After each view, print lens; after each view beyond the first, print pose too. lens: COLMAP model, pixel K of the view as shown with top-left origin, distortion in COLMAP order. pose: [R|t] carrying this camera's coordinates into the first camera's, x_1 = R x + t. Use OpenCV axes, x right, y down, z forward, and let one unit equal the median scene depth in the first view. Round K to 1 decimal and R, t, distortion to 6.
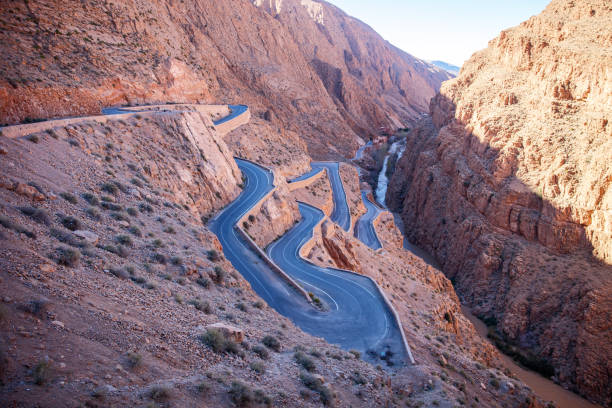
lens RADIAL K [[466.7, 0, 322.3], [0, 466.7, 179.8], [0, 0, 1]] dist [-0.109945, 0.090979]
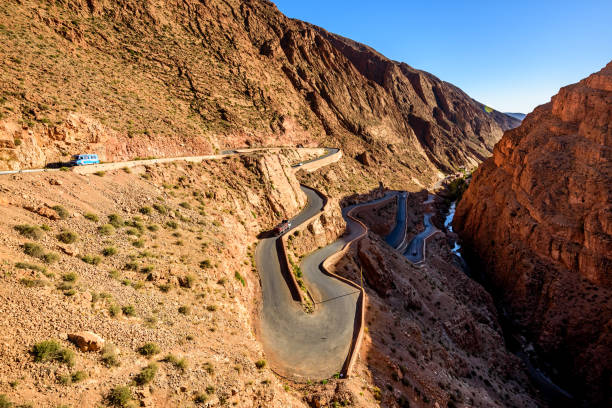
lens RADIAL K [[327.0, 0, 332.5], [0, 327.0, 184.3], [0, 0, 1]] dist [0.017664, -0.001066]
pose [[0.963426, 0.043675, -0.264390, 0.104630], [-0.055431, 0.997770, -0.037167, -0.016107], [0.262177, 0.050463, 0.963699, 0.043644]]
